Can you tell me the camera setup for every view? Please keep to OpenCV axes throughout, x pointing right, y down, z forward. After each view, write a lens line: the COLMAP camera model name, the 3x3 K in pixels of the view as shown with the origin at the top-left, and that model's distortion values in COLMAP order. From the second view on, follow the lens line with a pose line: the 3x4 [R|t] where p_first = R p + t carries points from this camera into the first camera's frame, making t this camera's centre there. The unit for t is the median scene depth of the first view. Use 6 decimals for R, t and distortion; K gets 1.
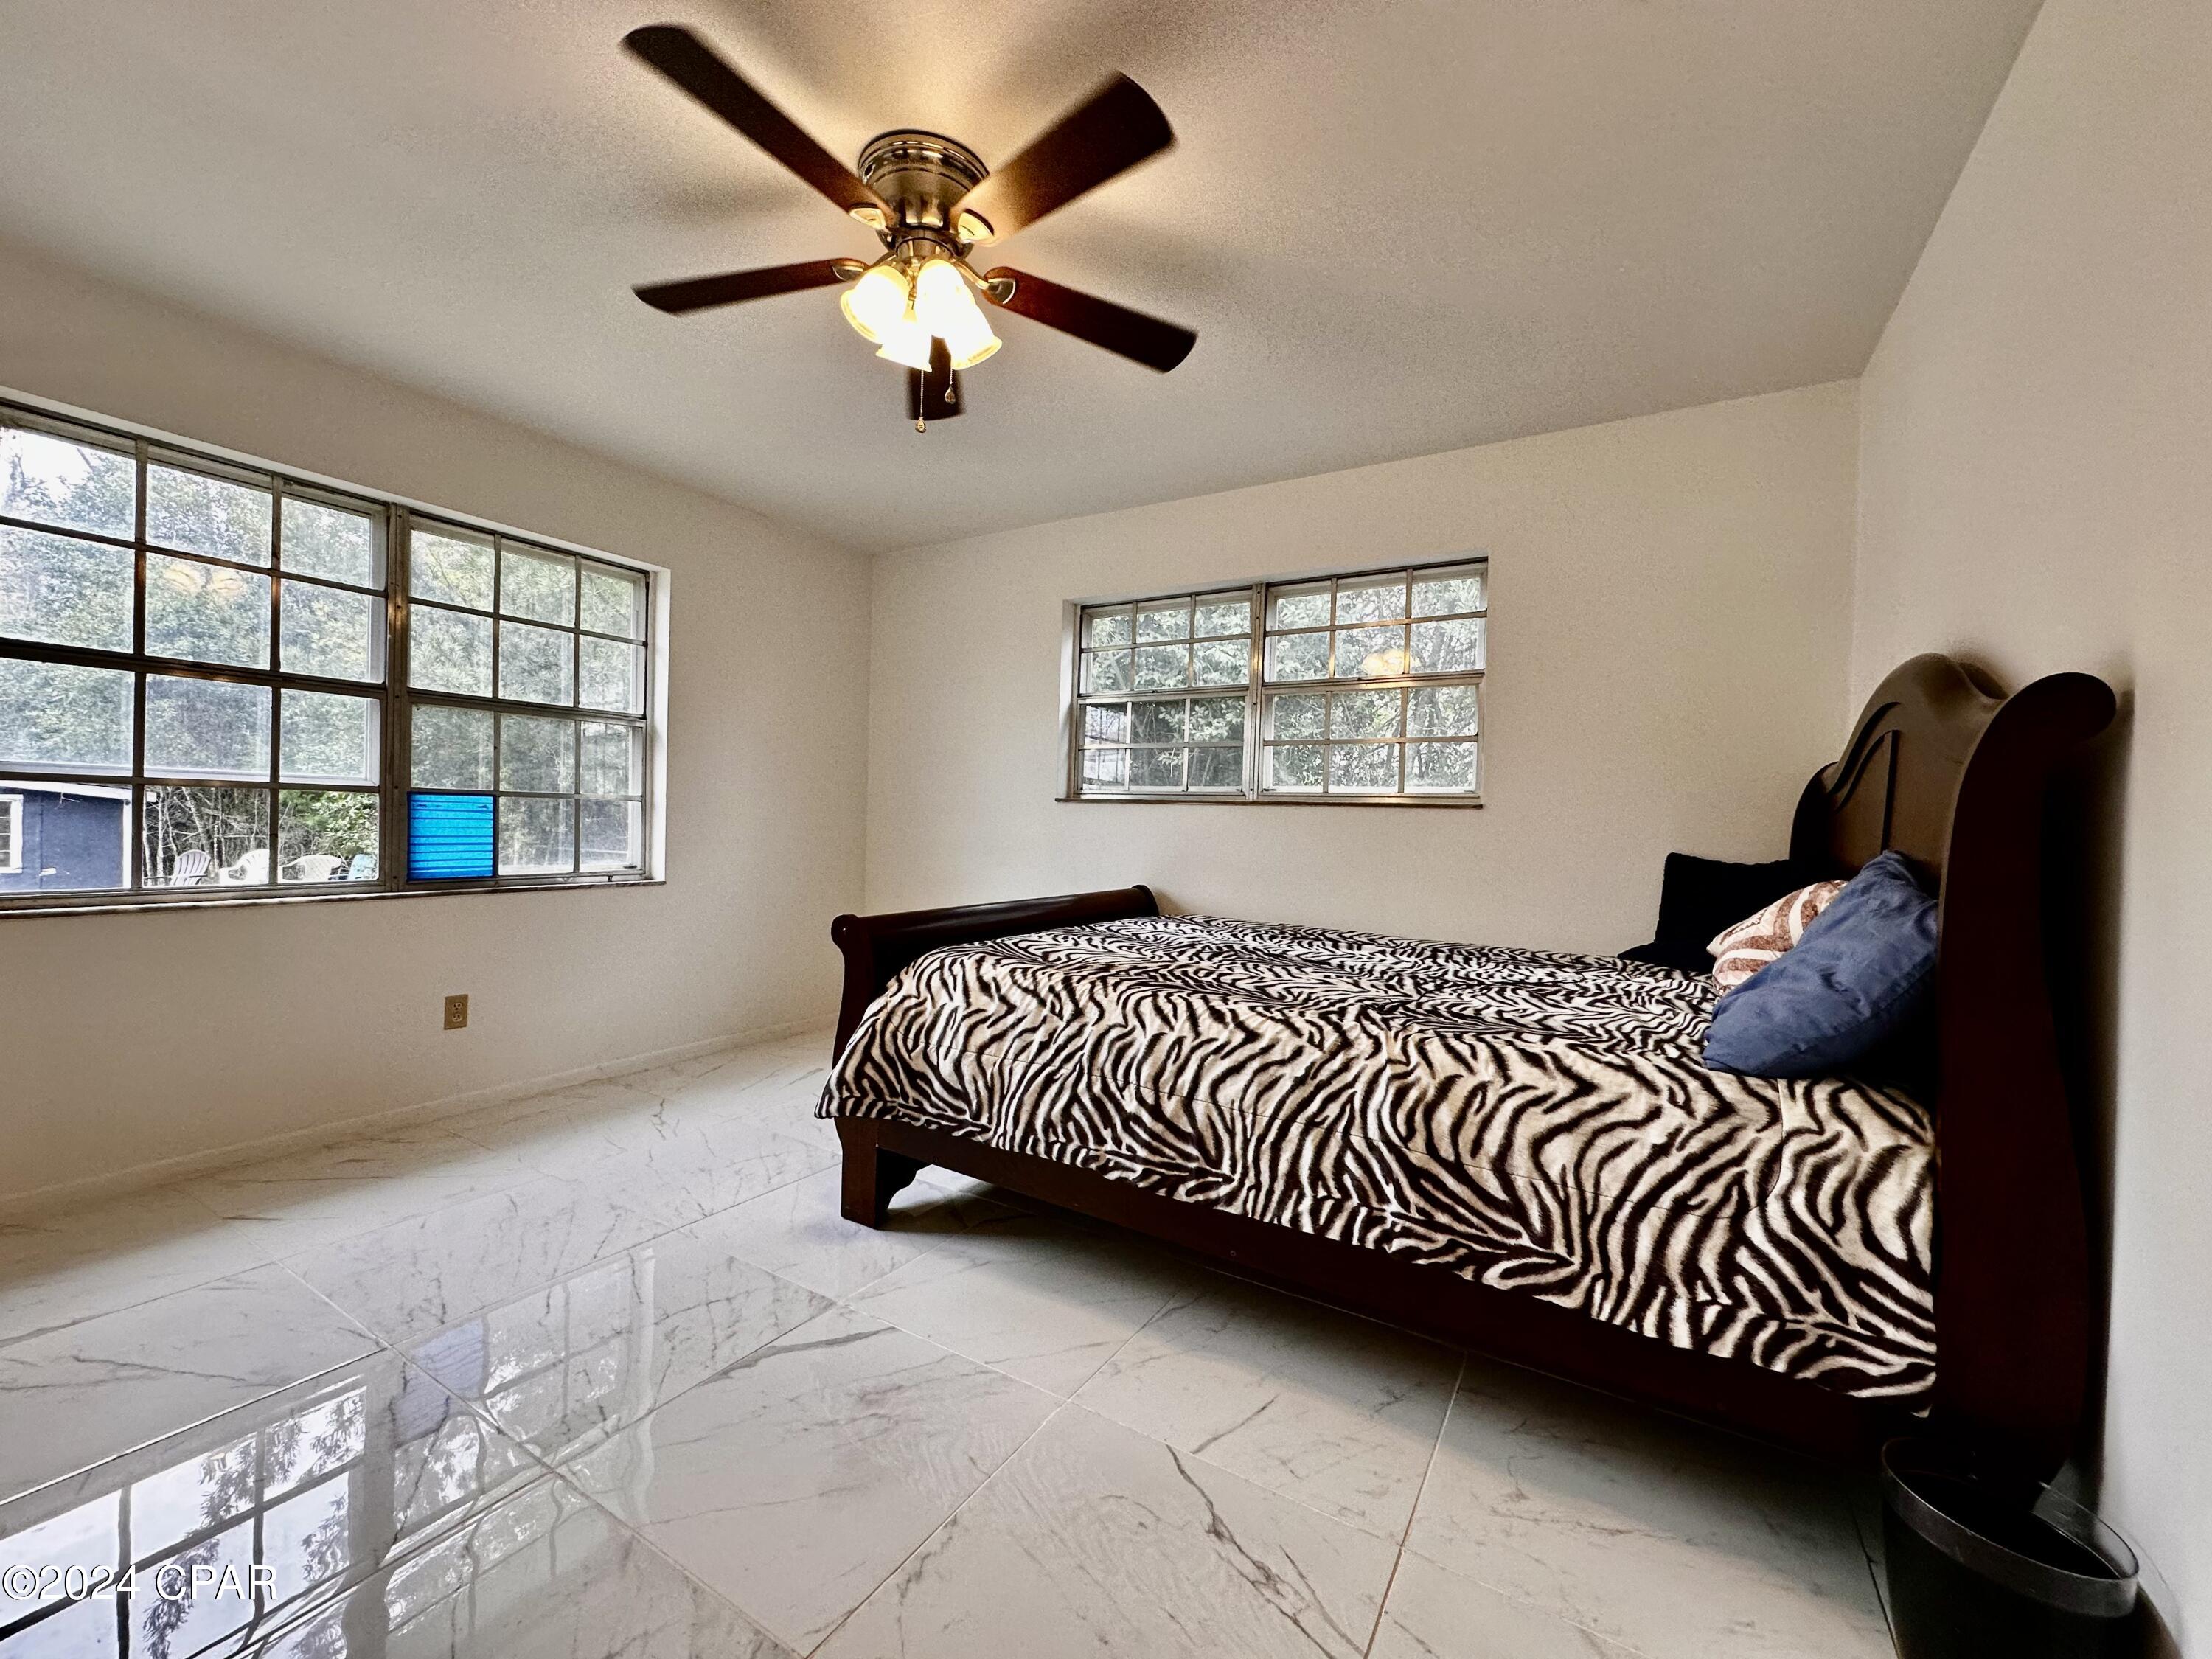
lens RADIAL K [[881.7, 0, 1107.4], [0, 881.7, 829.2], [0, 0, 1]] dist [-0.003268, 0.000304]
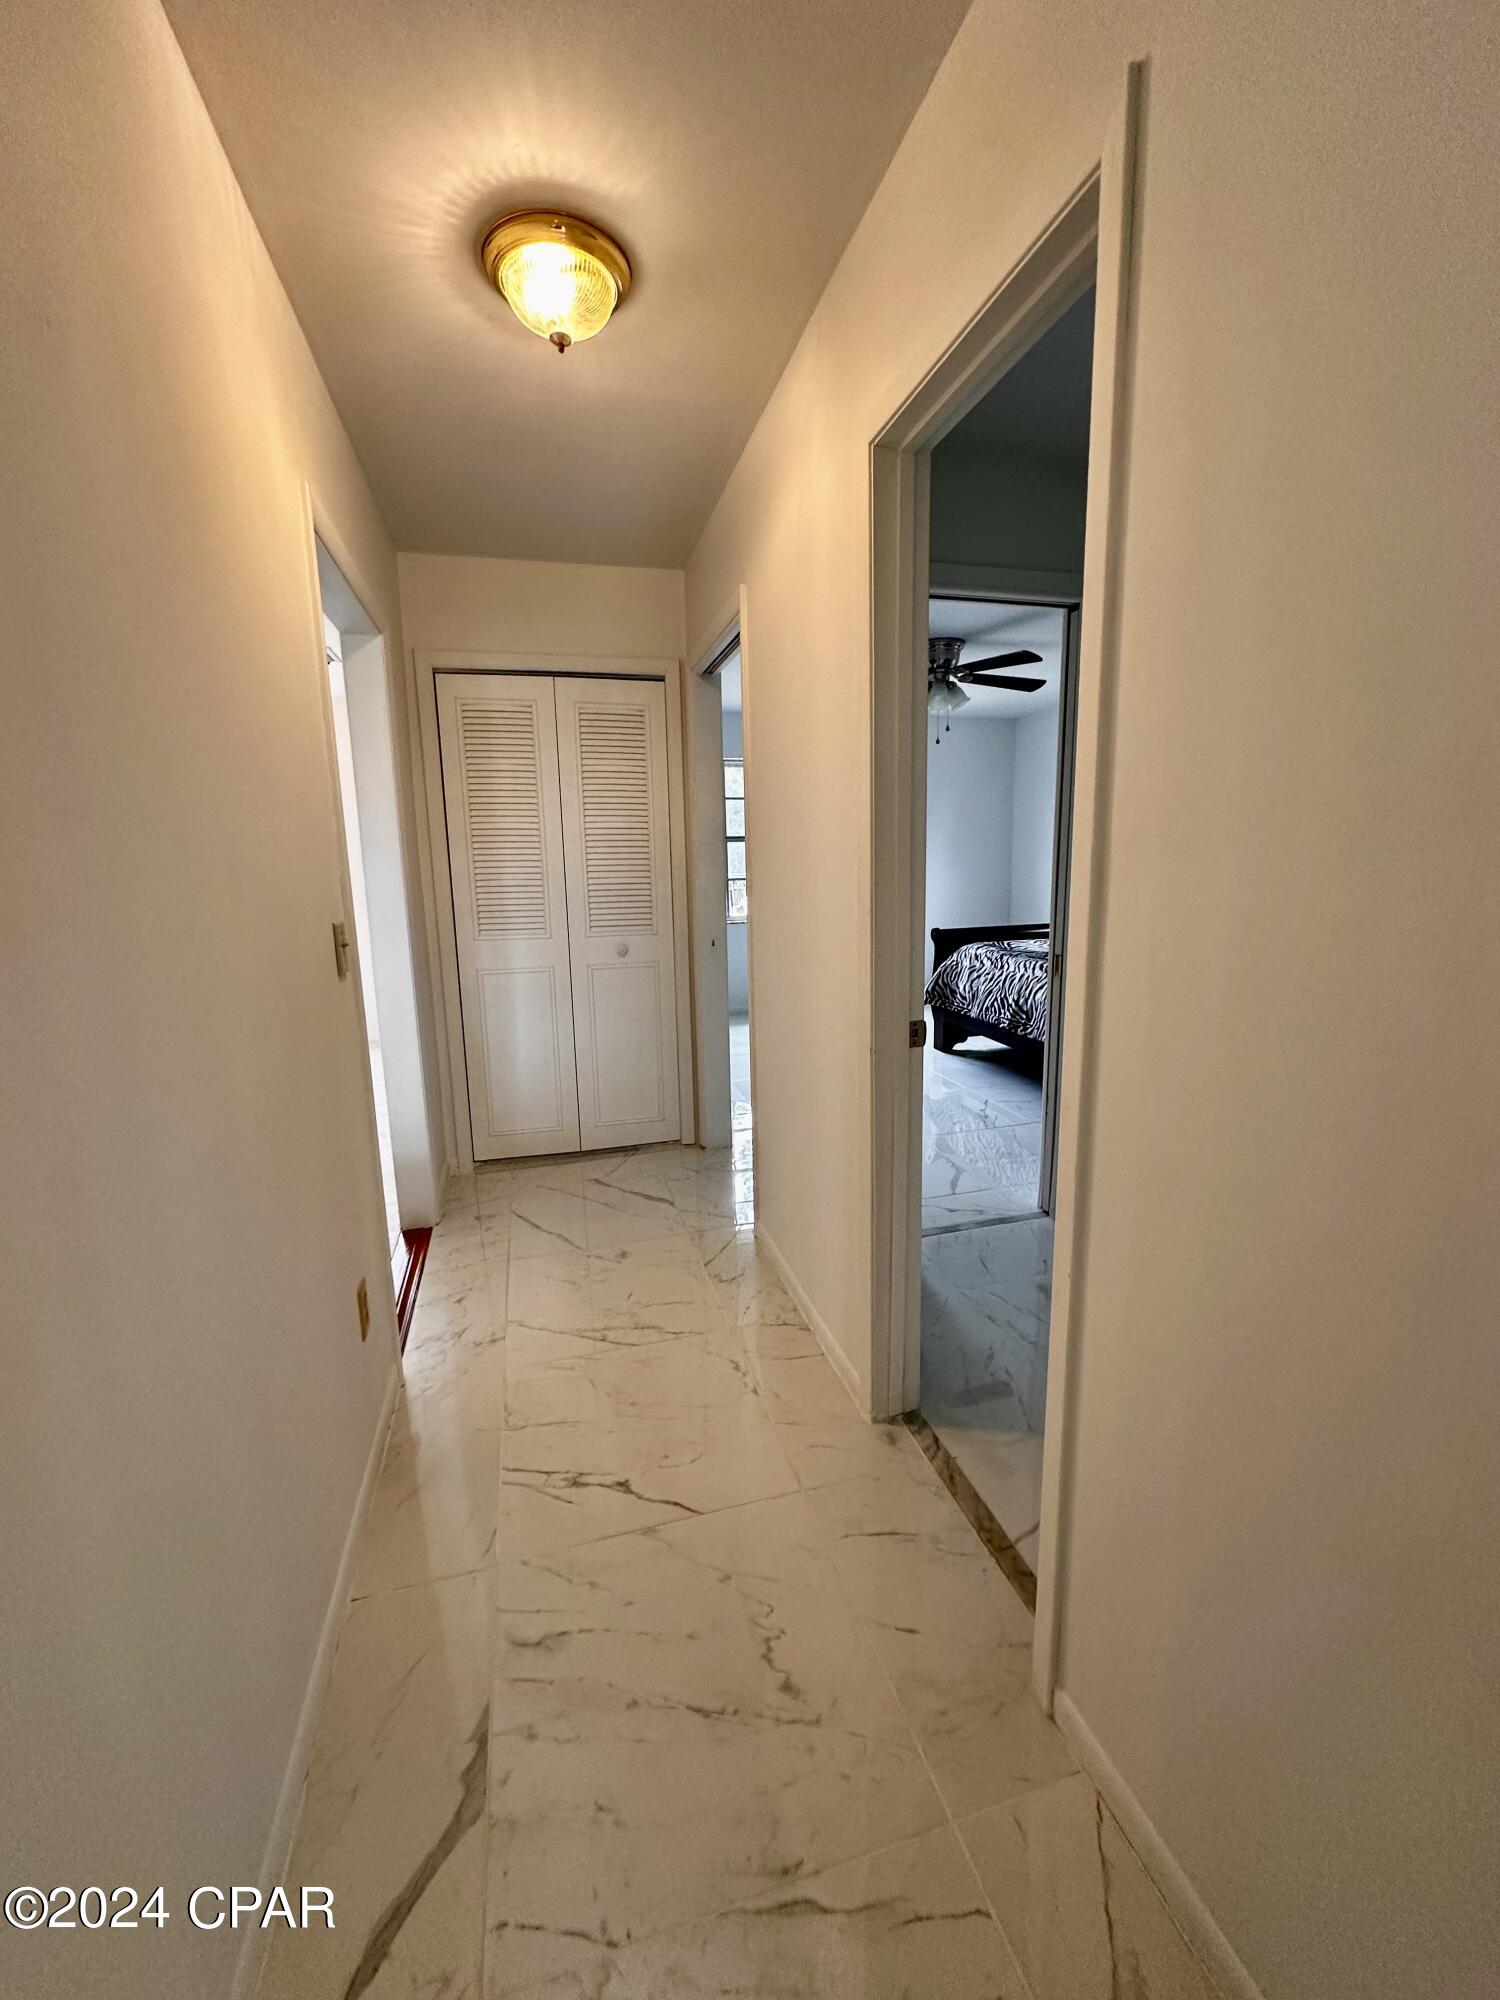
lens RADIAL K [[797.2, 0, 750.0], [0, 797.2, 1000.0], [0, 0, 1]] dist [-0.003268, 0.000304]
pose [[0.719346, 0.075606, -0.690525, 1.014458], [0.033482, 0.989130, 0.143180, -0.046523], [0.693844, -0.126116, 0.708996, -1.106583]]
